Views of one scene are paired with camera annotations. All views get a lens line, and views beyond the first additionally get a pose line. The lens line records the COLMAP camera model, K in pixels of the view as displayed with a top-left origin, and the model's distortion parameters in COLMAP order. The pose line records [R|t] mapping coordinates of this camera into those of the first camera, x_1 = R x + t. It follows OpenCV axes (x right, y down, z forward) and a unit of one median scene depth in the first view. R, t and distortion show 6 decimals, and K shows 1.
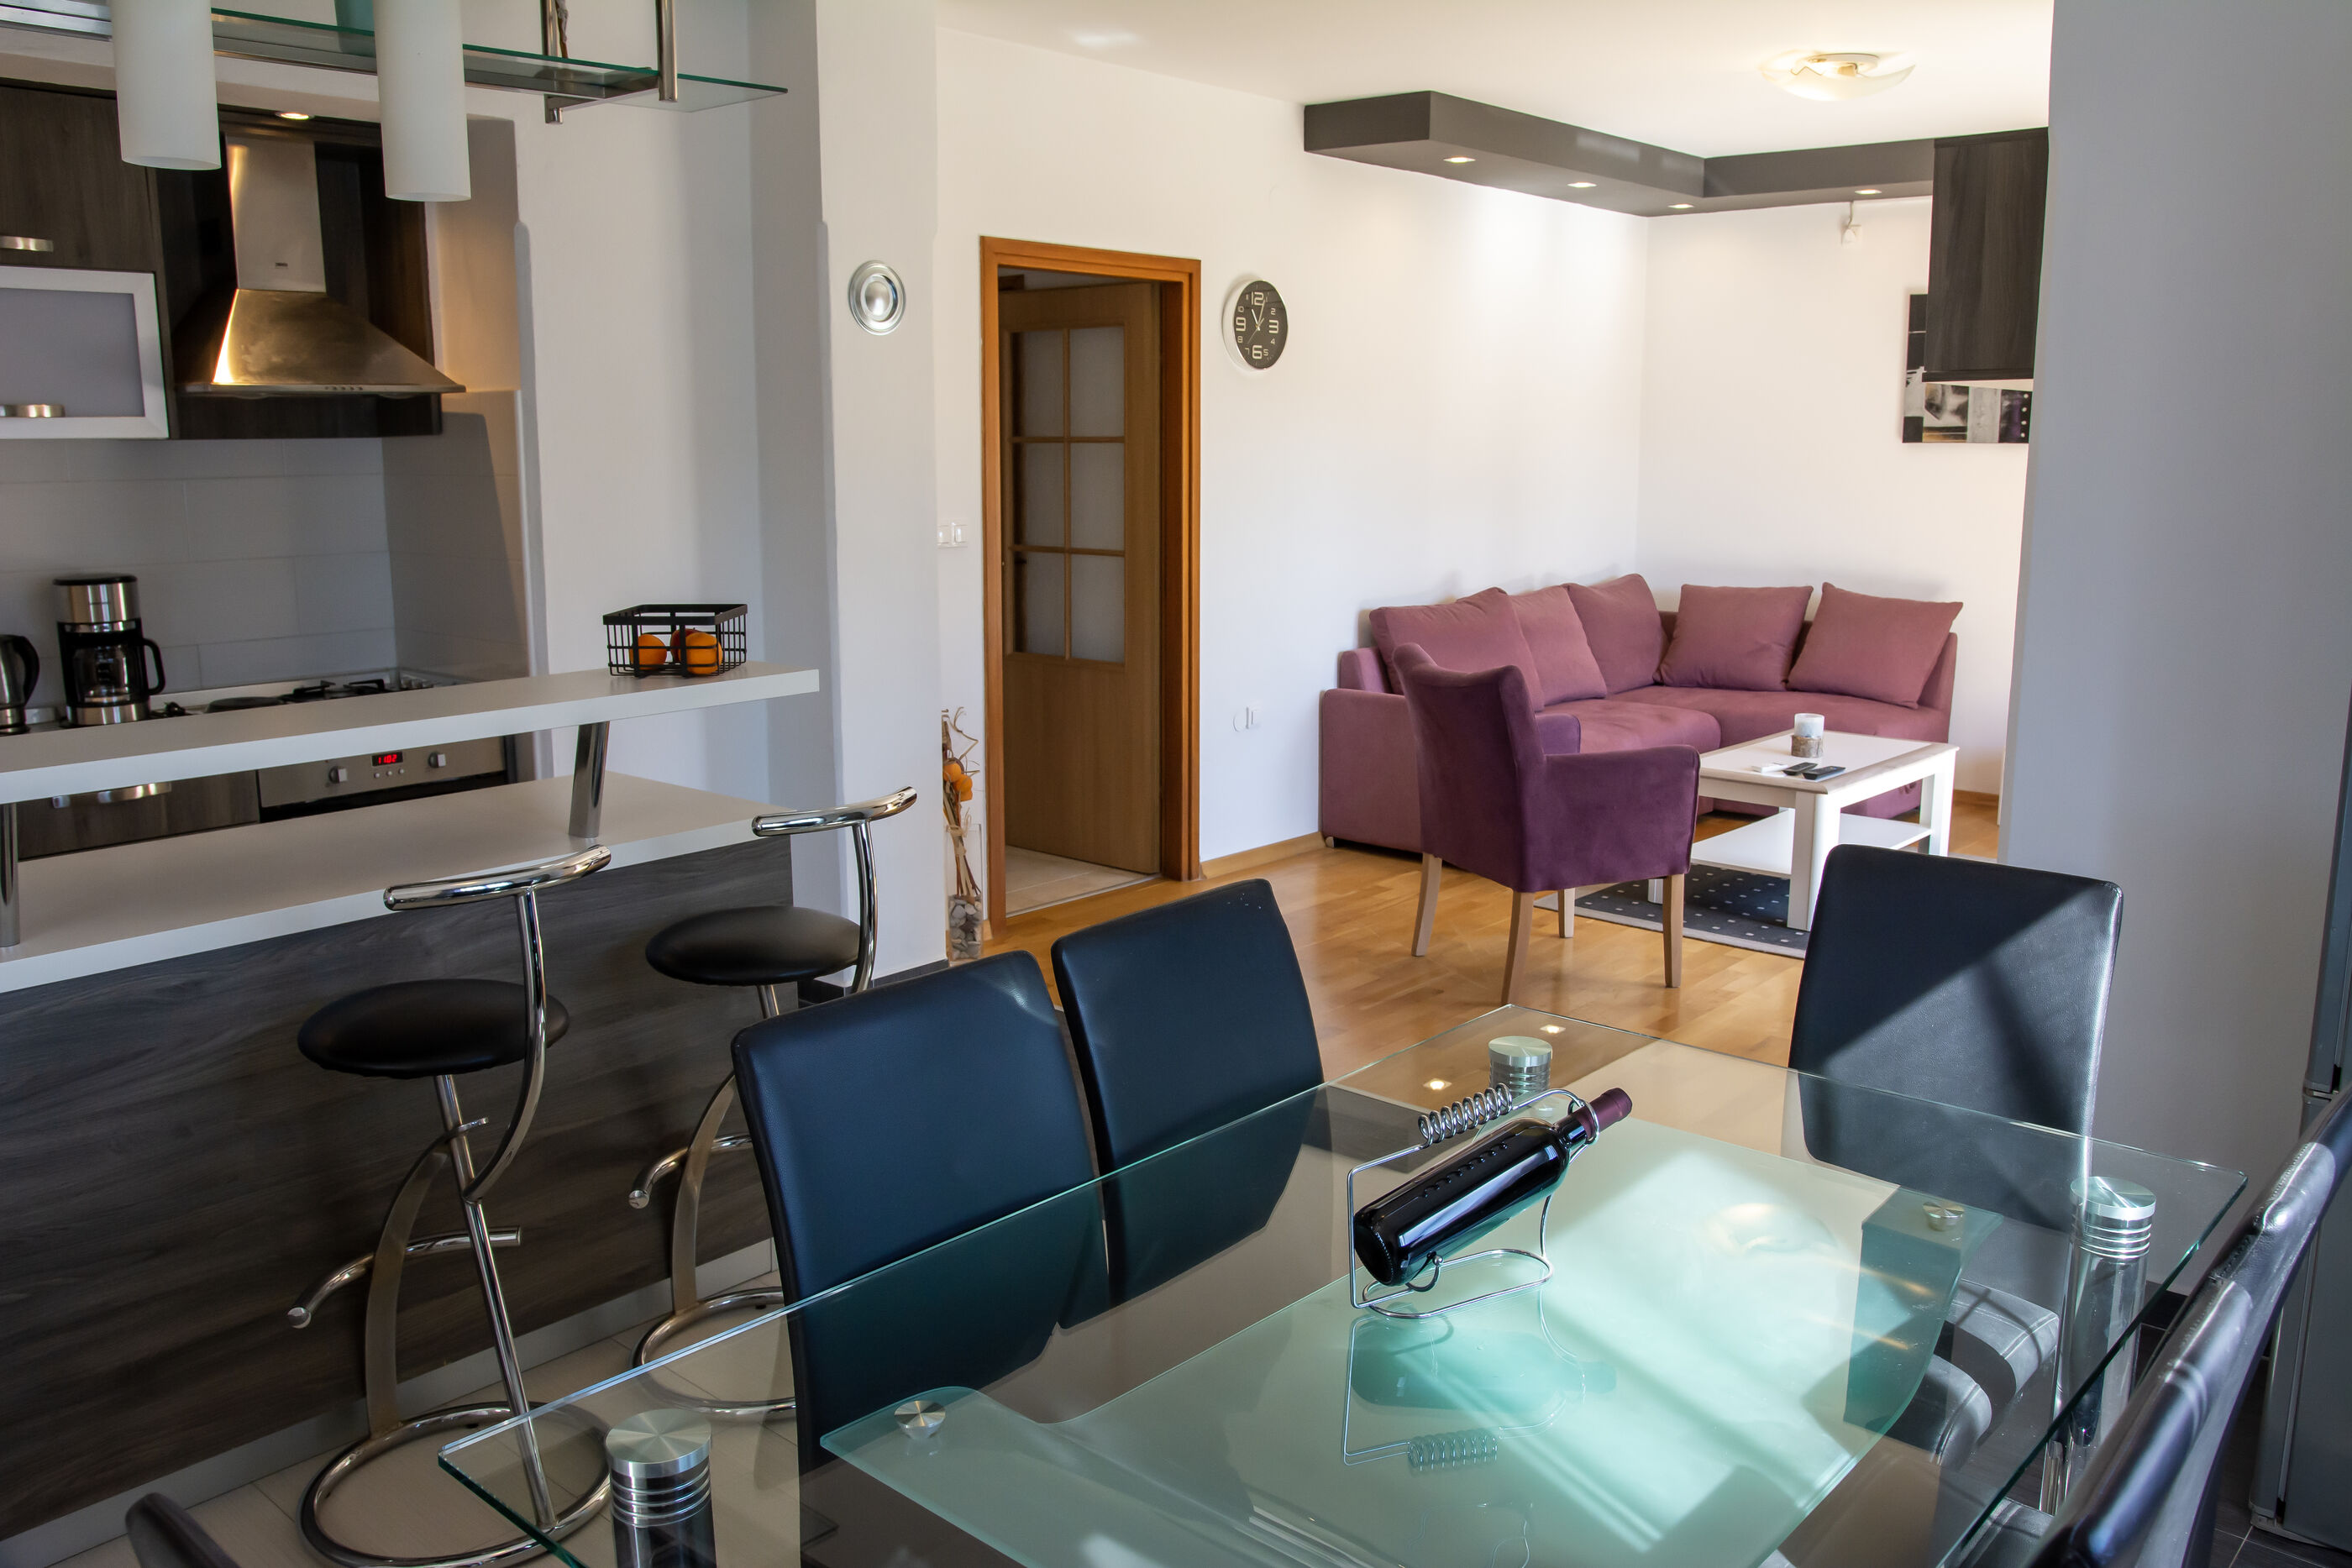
lens RADIAL K [[1844.2, 0, 1176.0], [0, 1844.2, 784.0], [0, 0, 1]] dist [-0.056929, 0.023157]
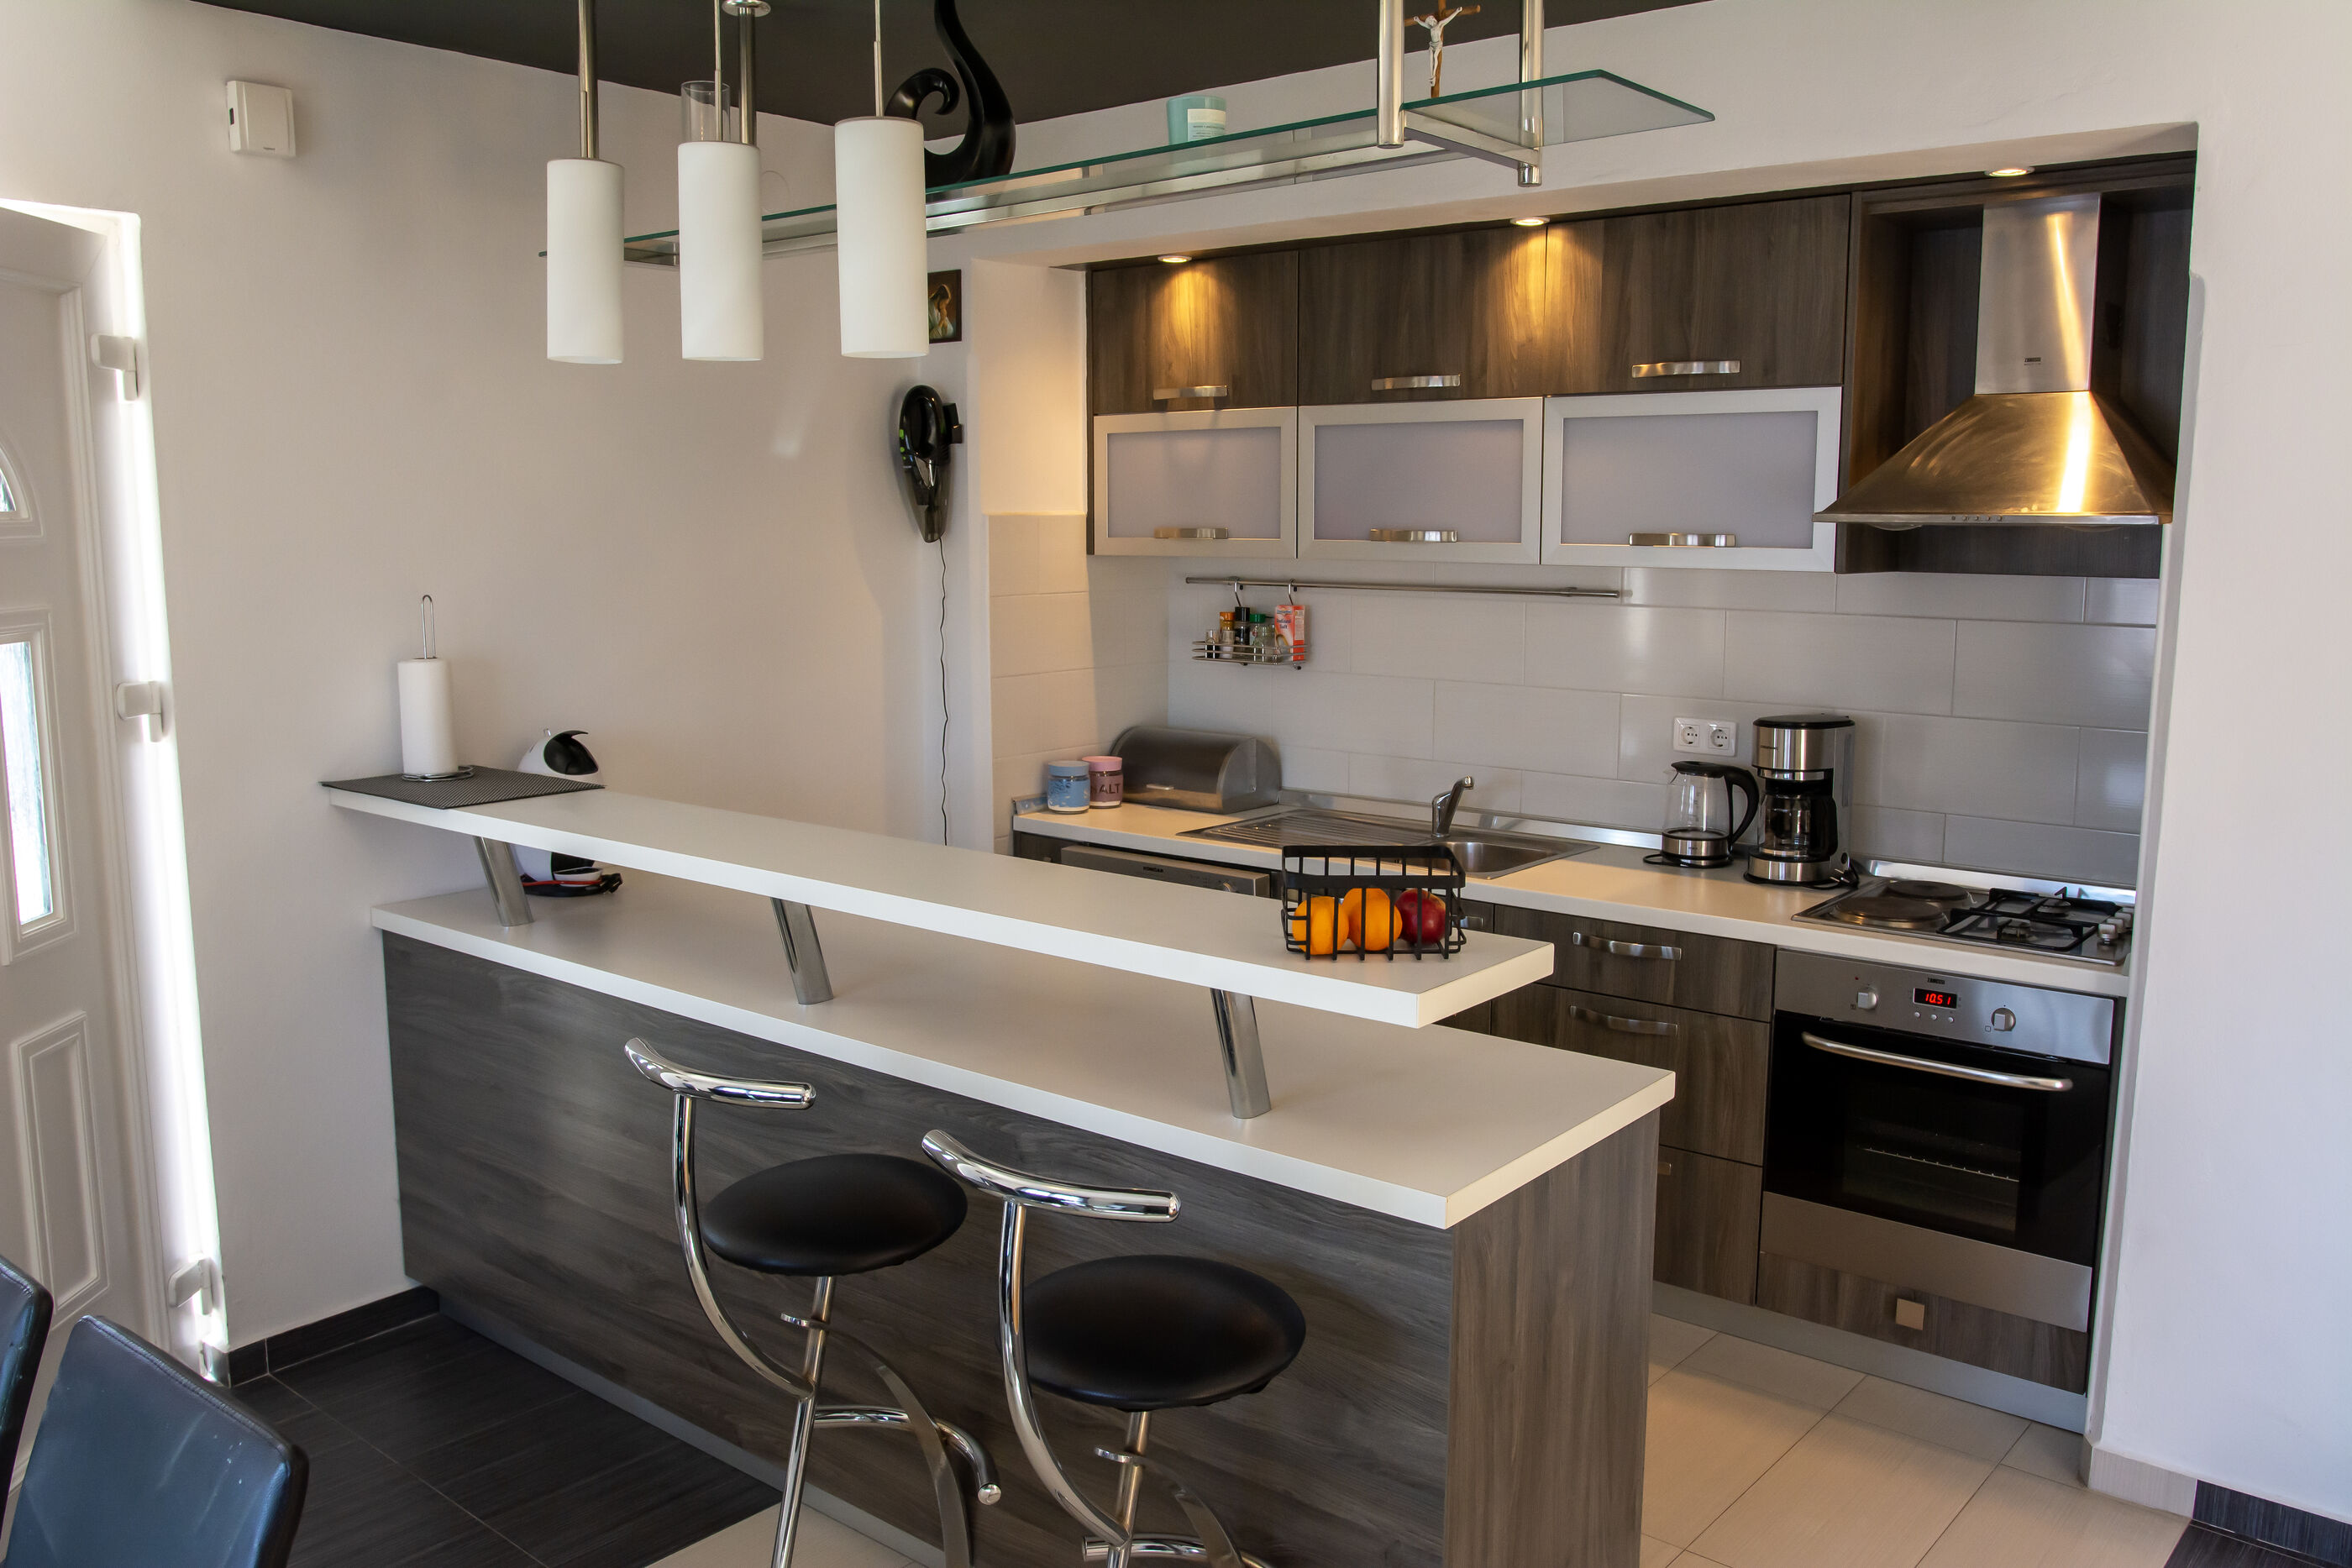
lens RADIAL K [[1844.2, 0, 1176.0], [0, 1844.2, 784.0], [0, 0, 1]] dist [-0.056929, 0.023157]
pose [[0.023103, 0.147463, -0.988798, 0.313986], [-0.182792, 0.973012, 0.140838, -0.153278], [0.982880, 0.177490, 0.049434, 0.641143]]
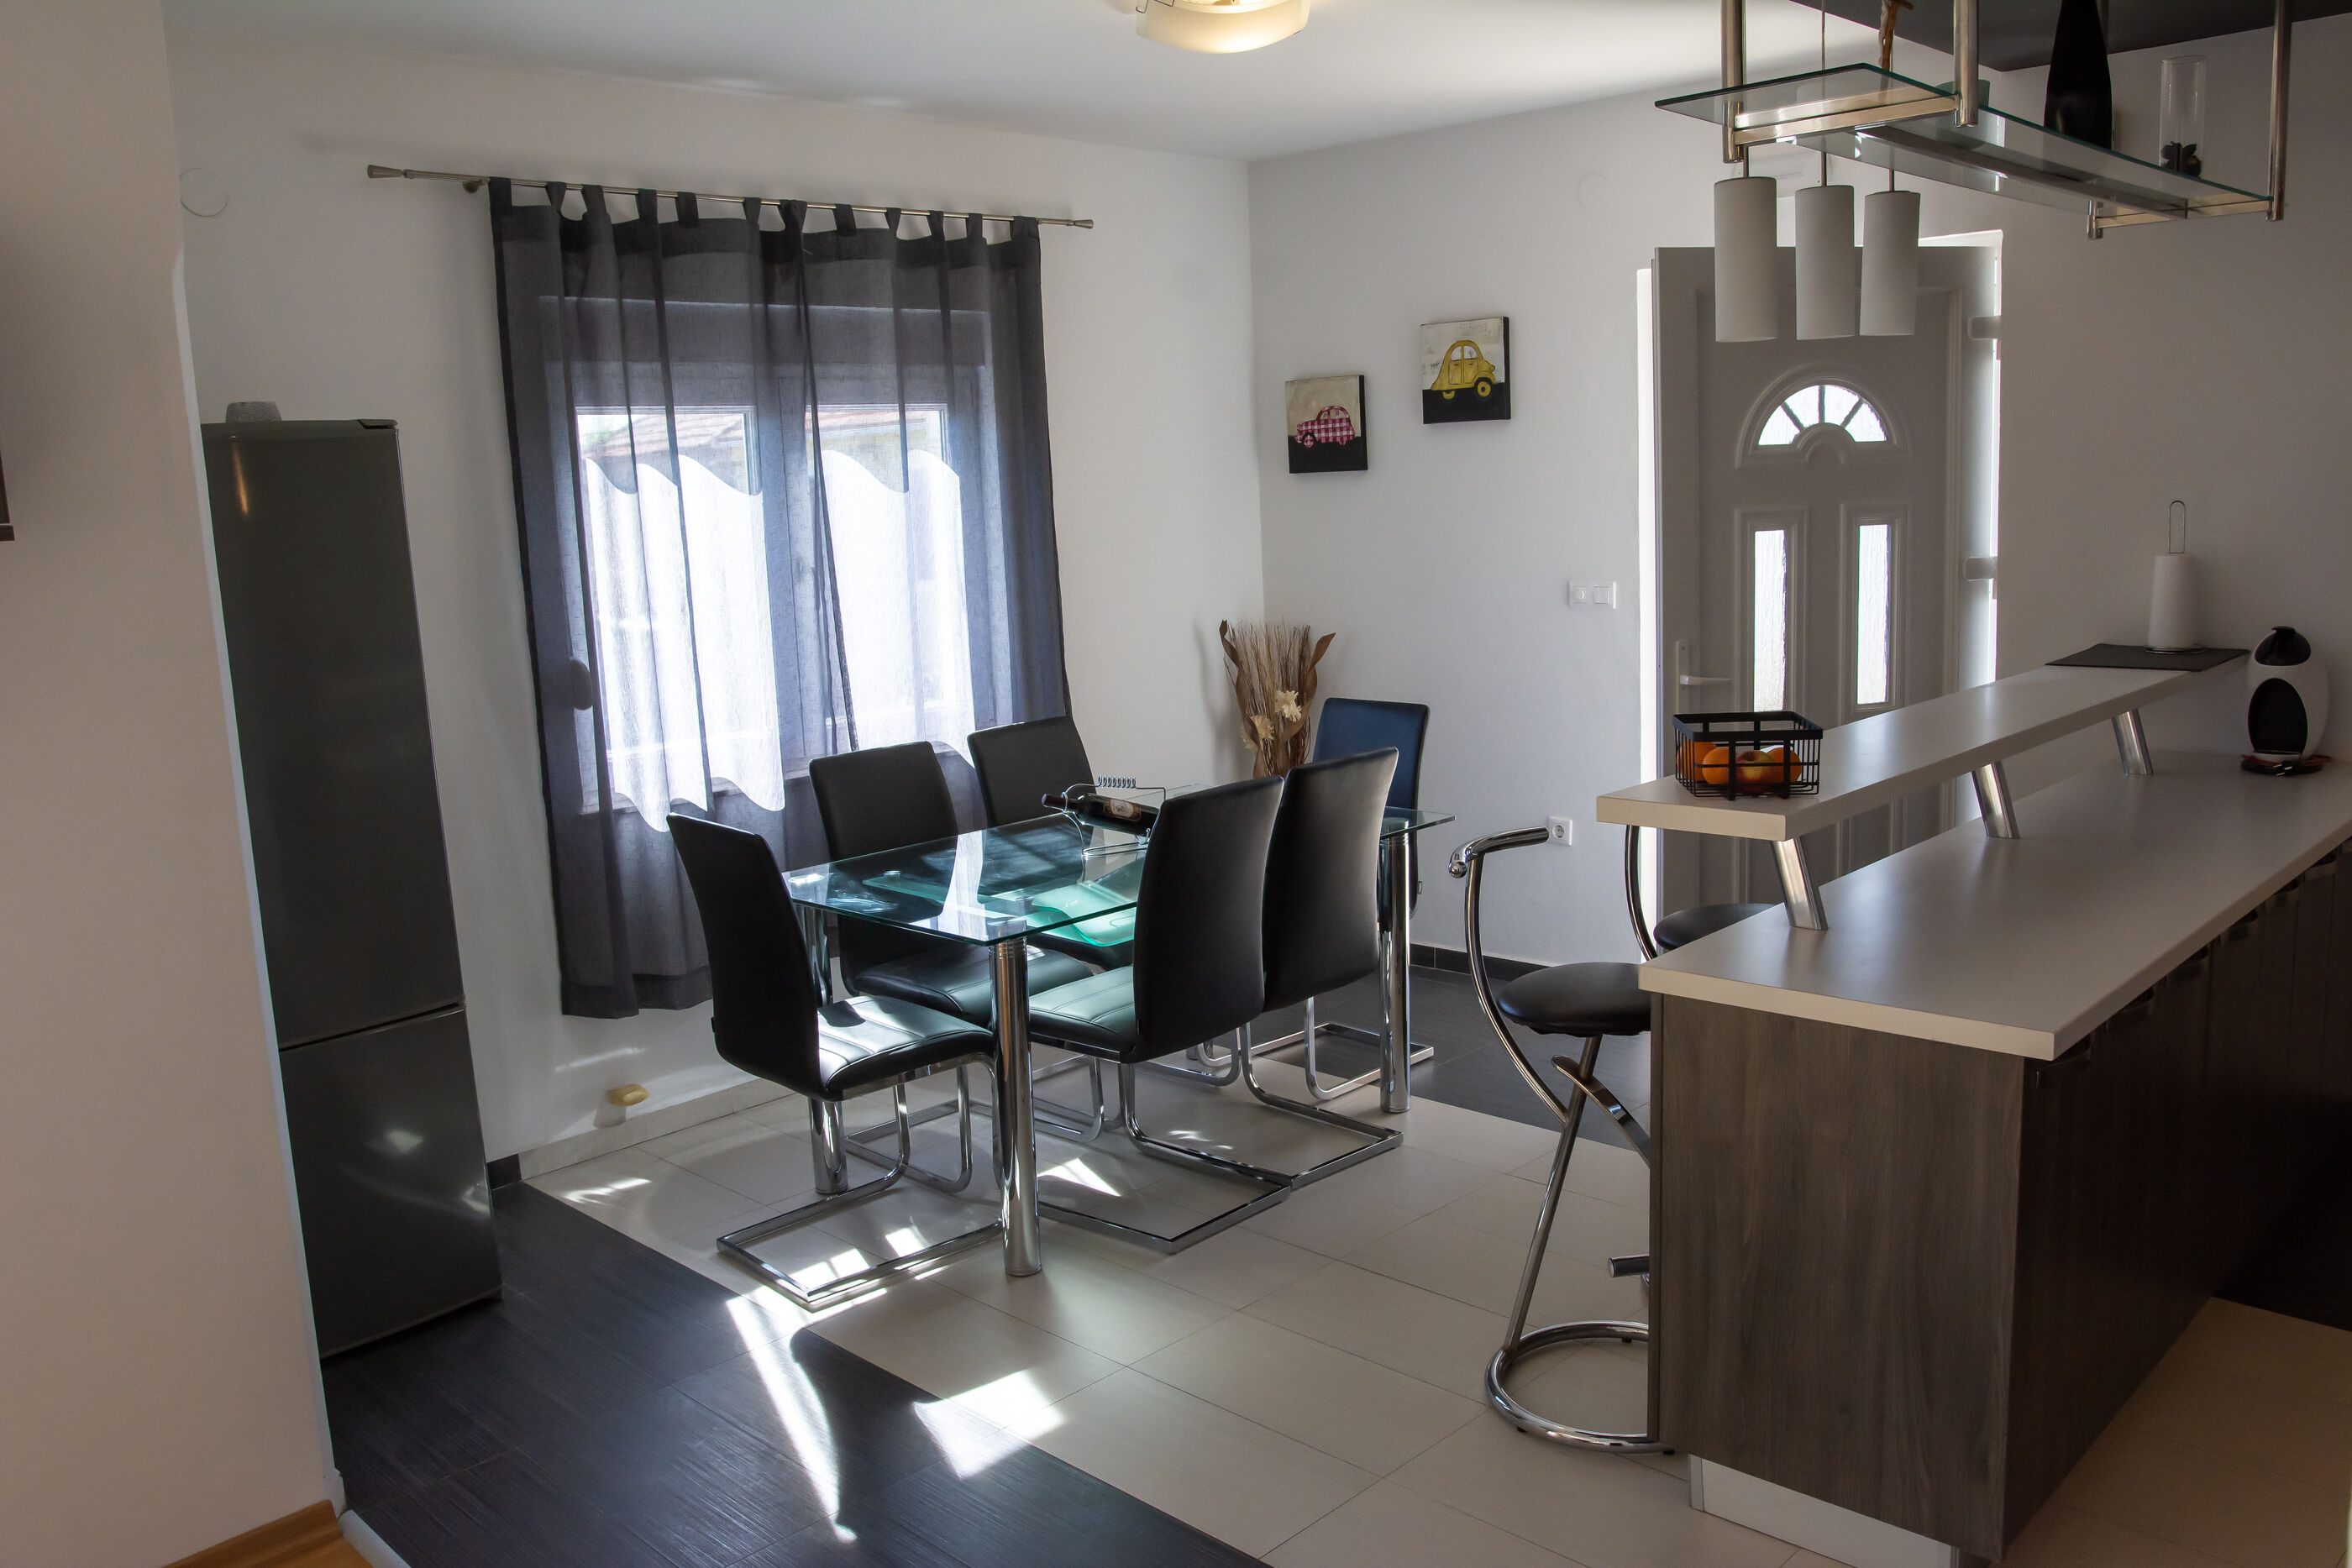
lens RADIAL K [[1844.2, 0, 1176.0], [0, 1844.2, 784.0], [0, 0, 1]] dist [-0.056929, 0.023157]
pose [[-0.997652, 0.035610, 0.058509, -0.026473], [0.053530, 0.938287, 0.341689, -0.289974], [-0.042731, 0.344019, -0.937990, 1.376559]]
